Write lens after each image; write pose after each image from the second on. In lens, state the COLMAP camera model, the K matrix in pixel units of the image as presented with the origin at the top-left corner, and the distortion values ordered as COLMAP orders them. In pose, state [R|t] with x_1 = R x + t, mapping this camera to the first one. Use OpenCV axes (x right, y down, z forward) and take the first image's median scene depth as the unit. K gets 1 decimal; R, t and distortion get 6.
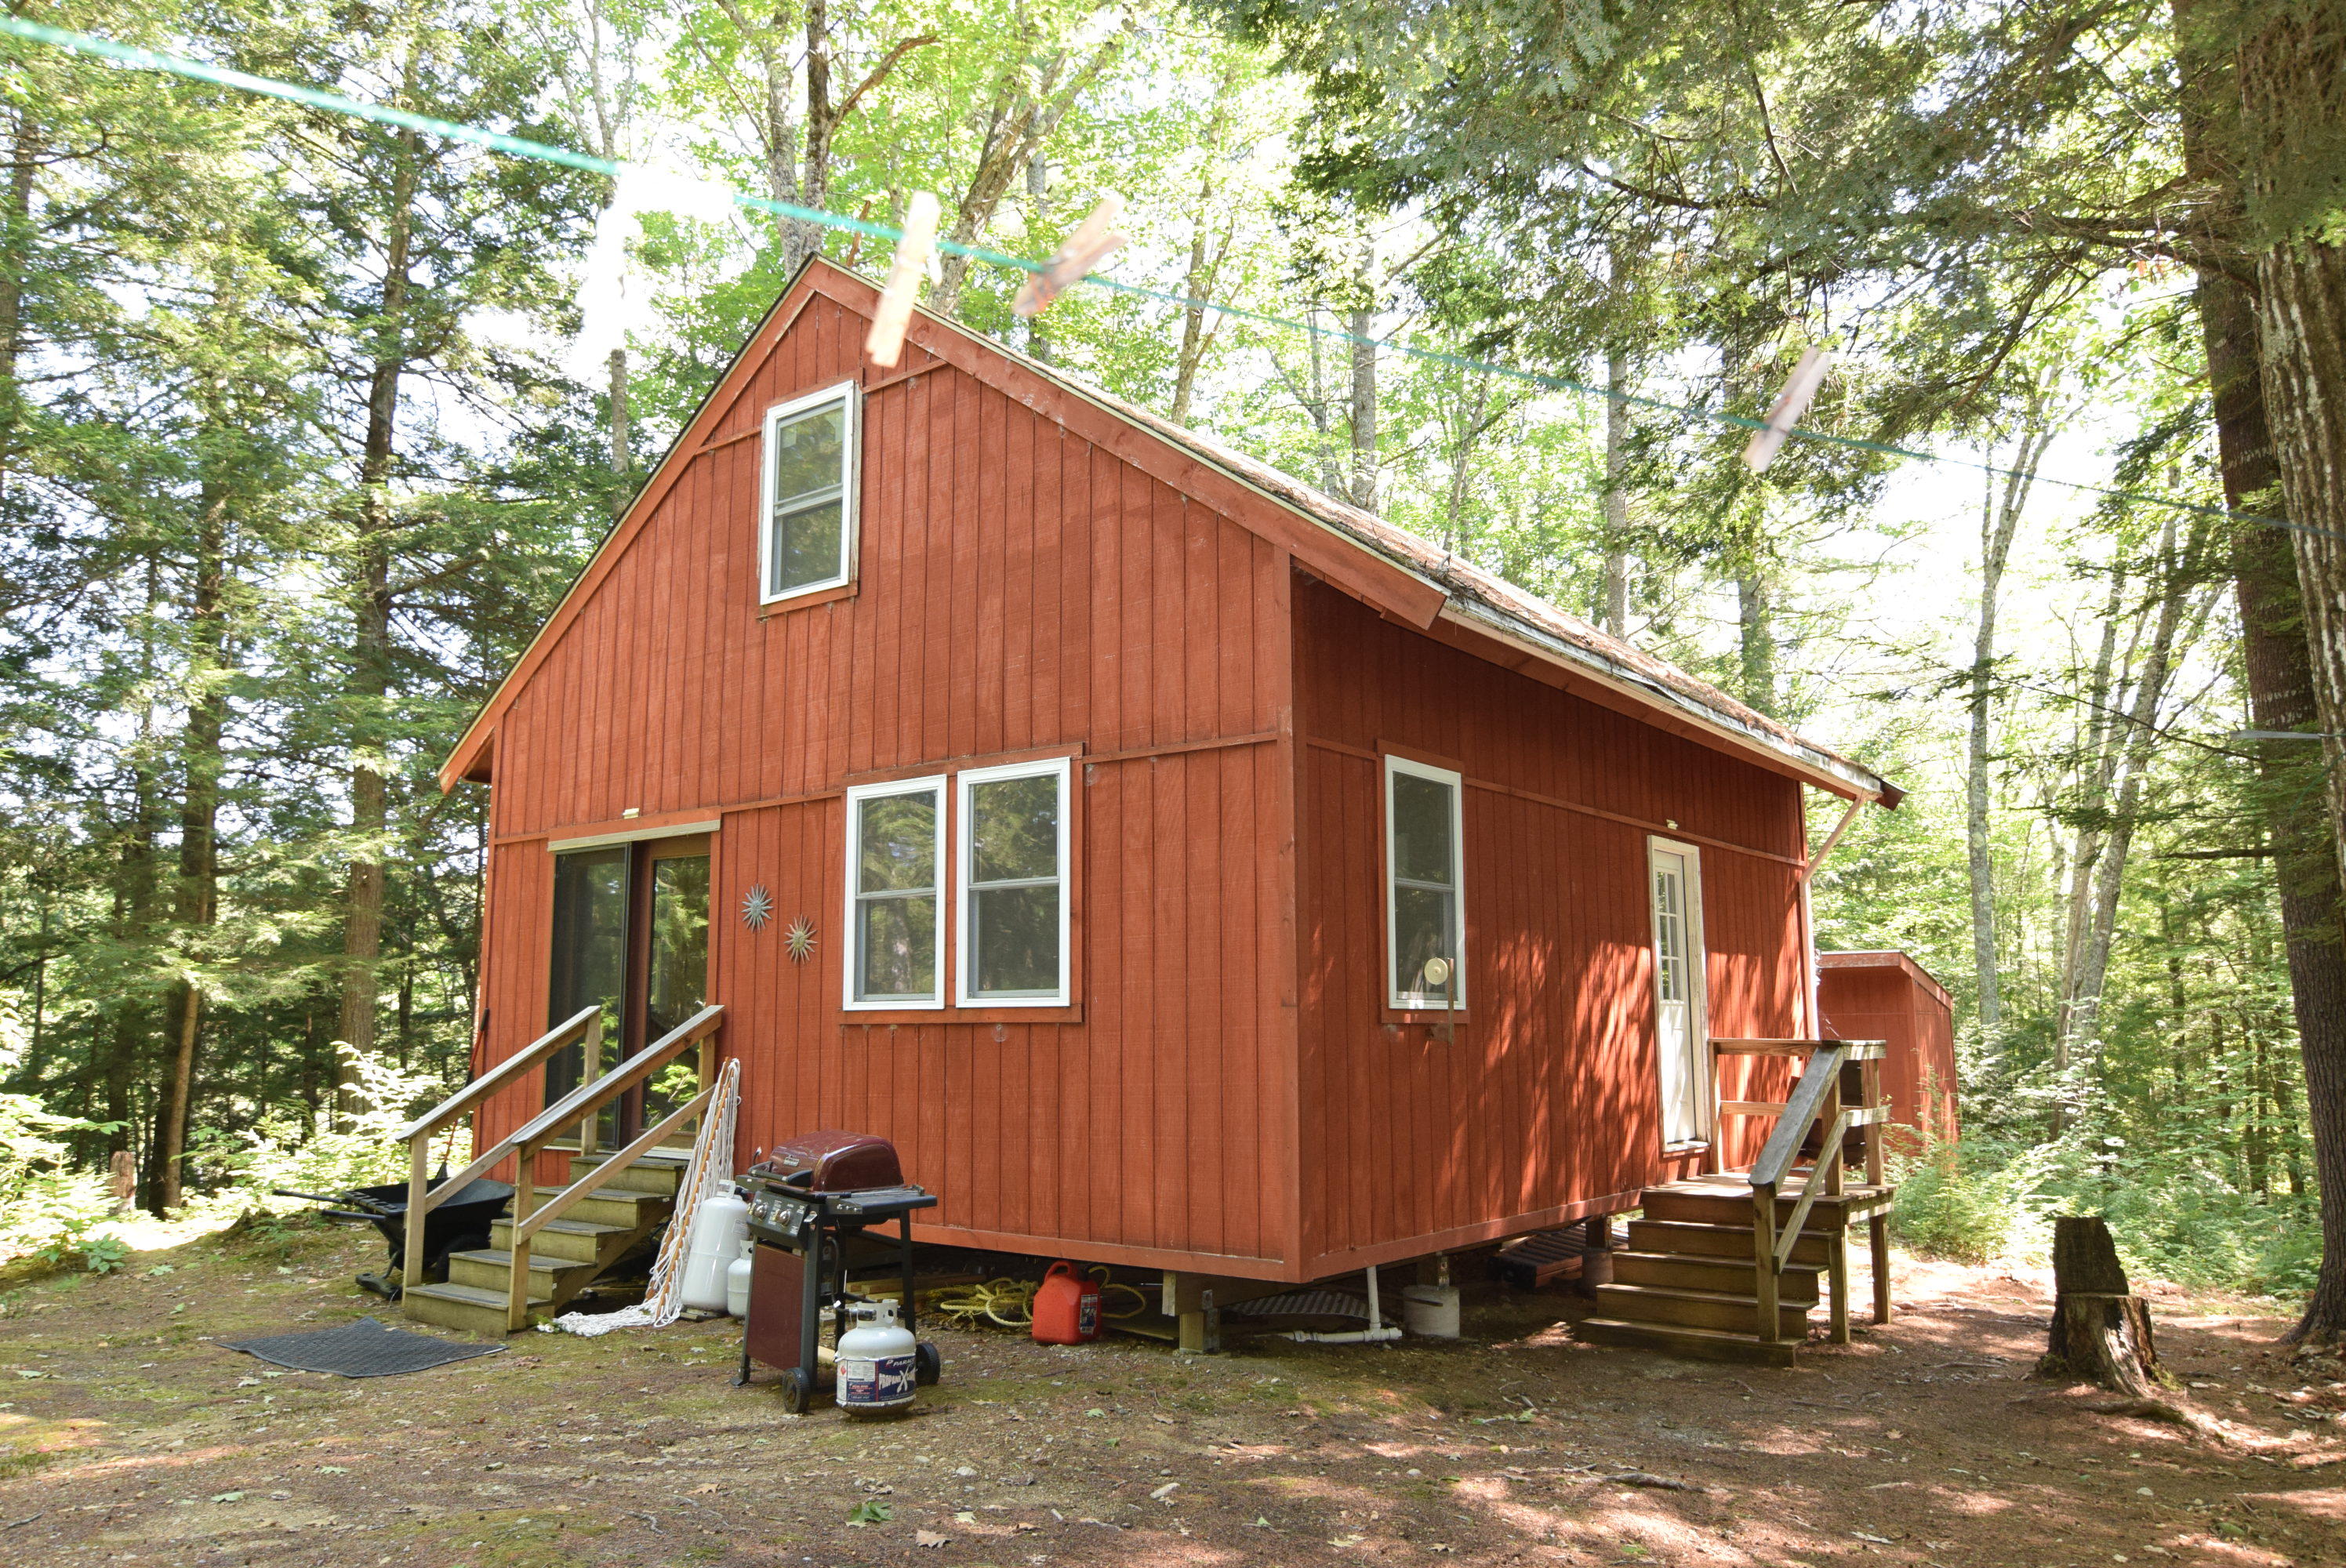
lens RADIAL K [[1596.5, 0, 1170.5], [0, 1596.5, 779.3], [0, 0, 1]] dist [0.002965, -0.018055]
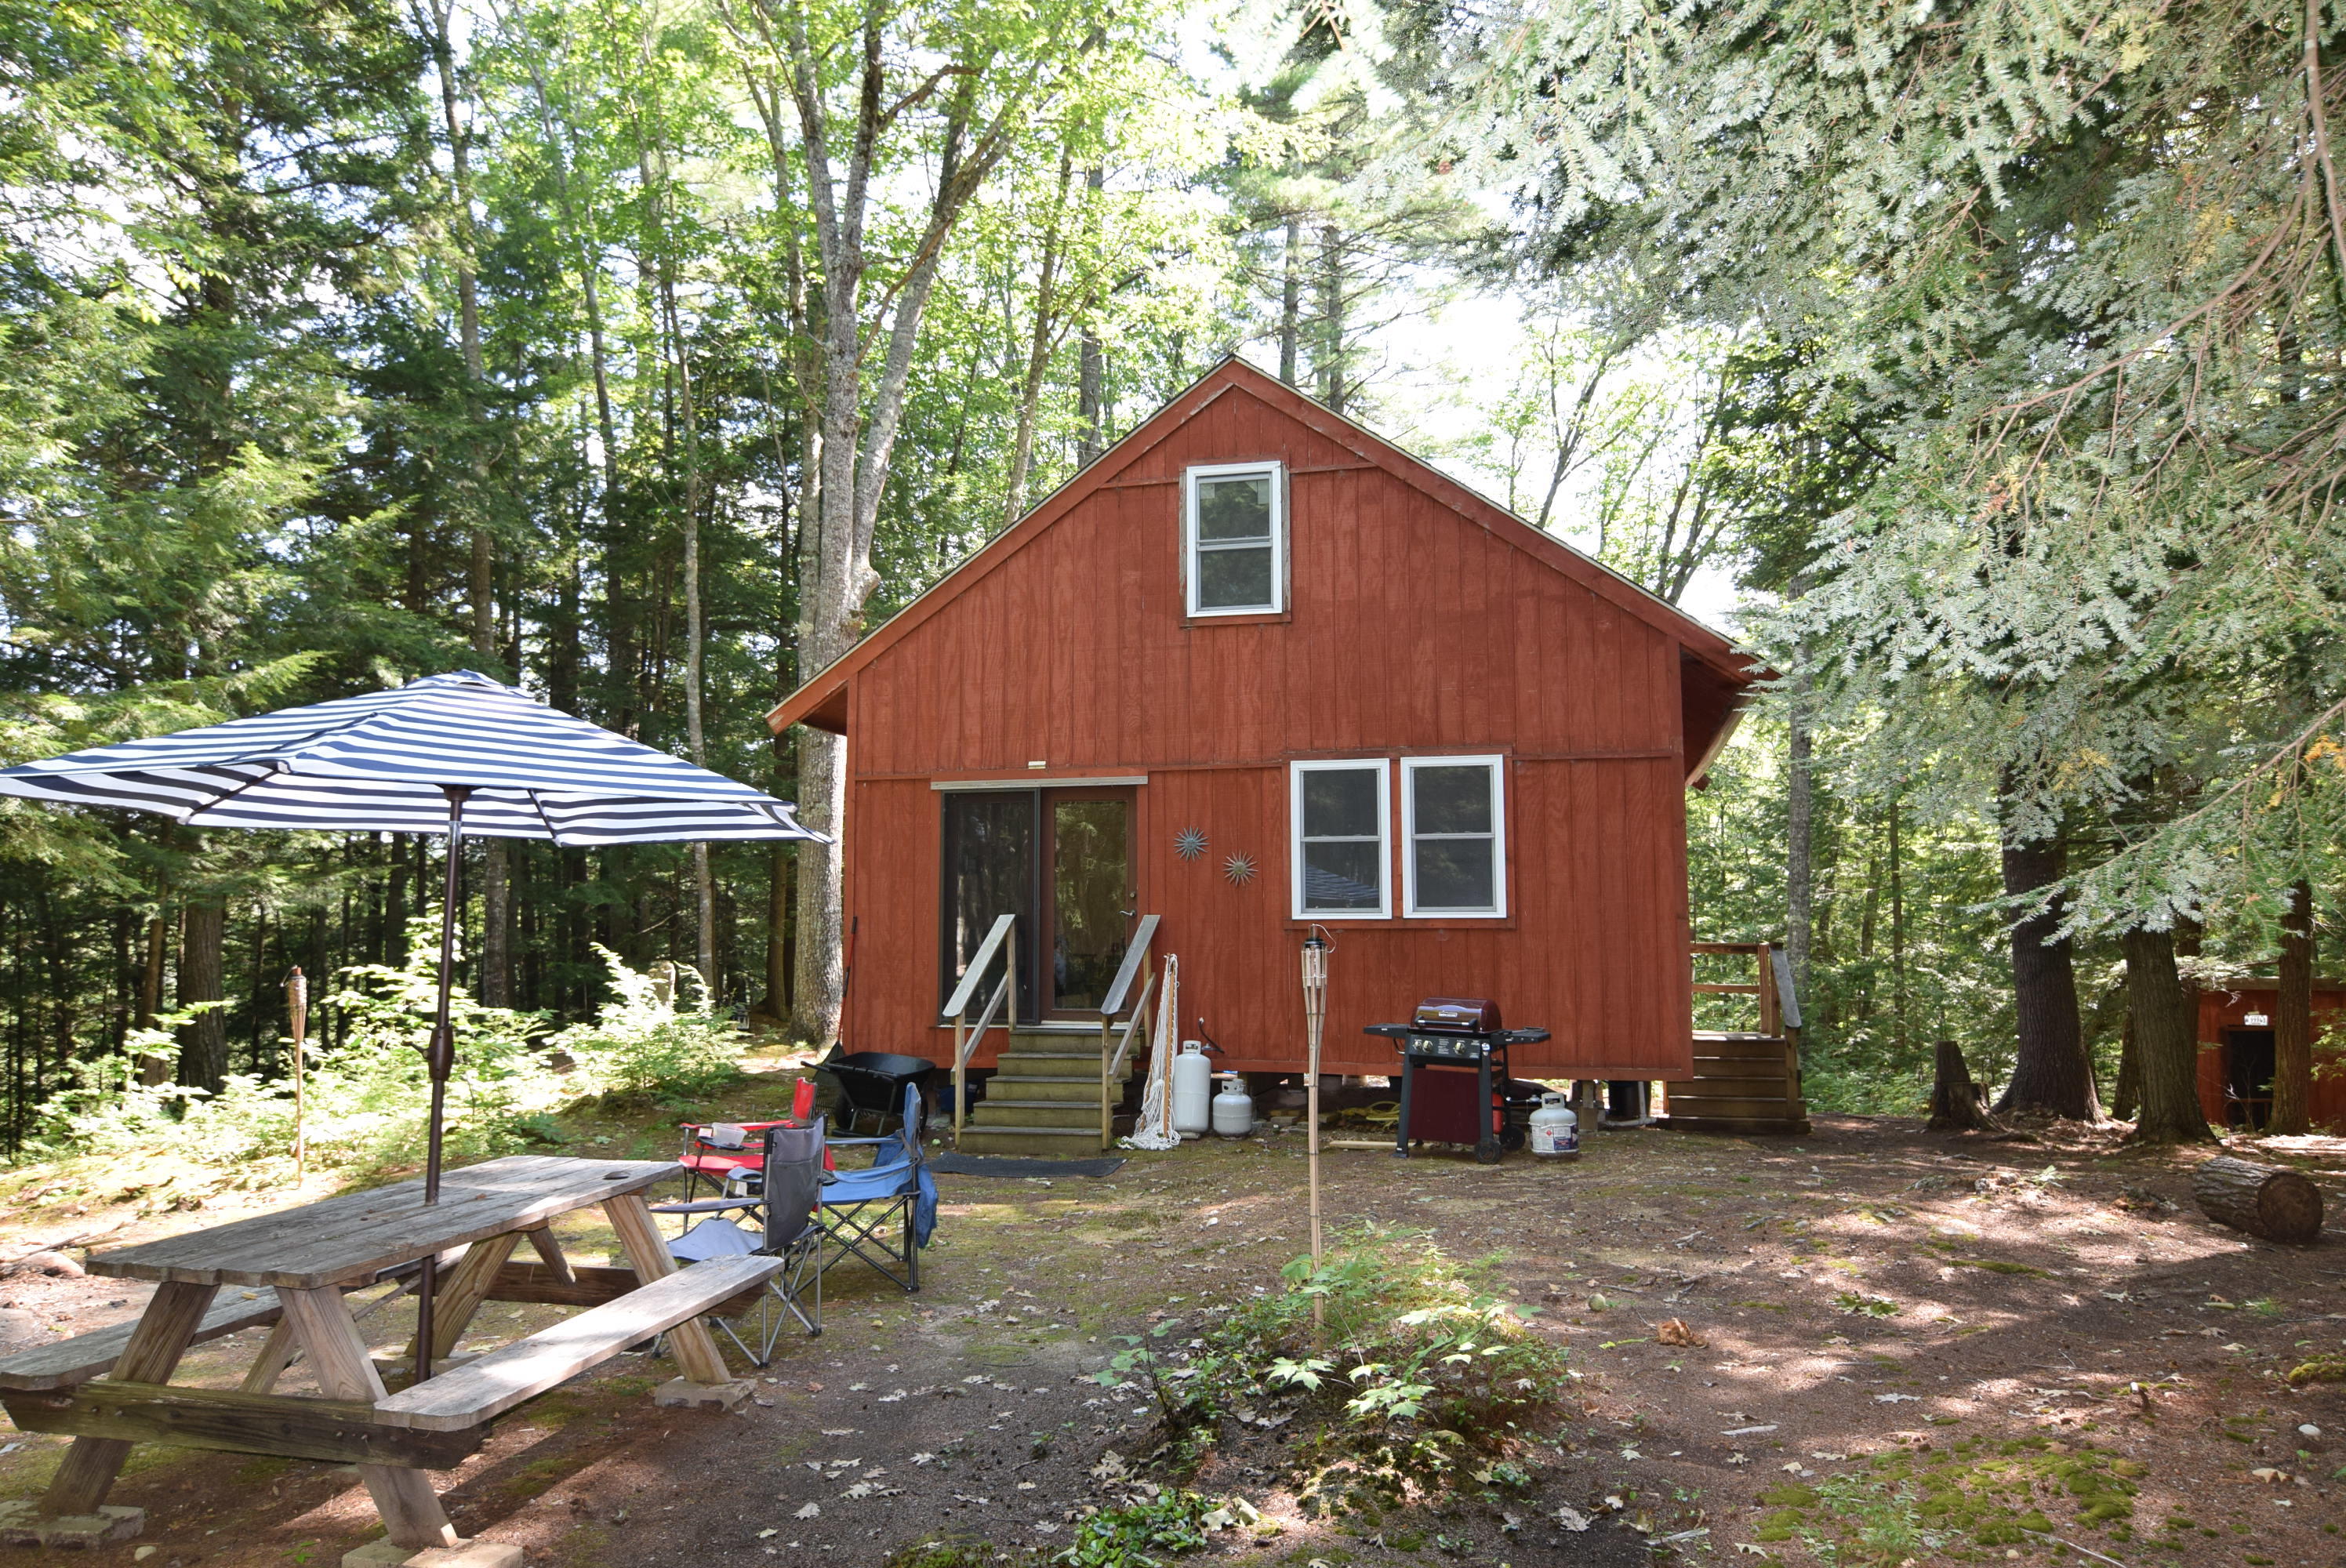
lens RADIAL K [[1596.5, 0, 1170.5], [0, 1596.5, 779.3], [0, 0, 1]] dist [0.002965, -0.018055]
pose [[0.921620, 0.036357, 0.386387, -0.843966], [-0.059771, 0.997021, 0.048752, -0.041438], [-0.383463, -0.068025, 0.921048, -0.253588]]
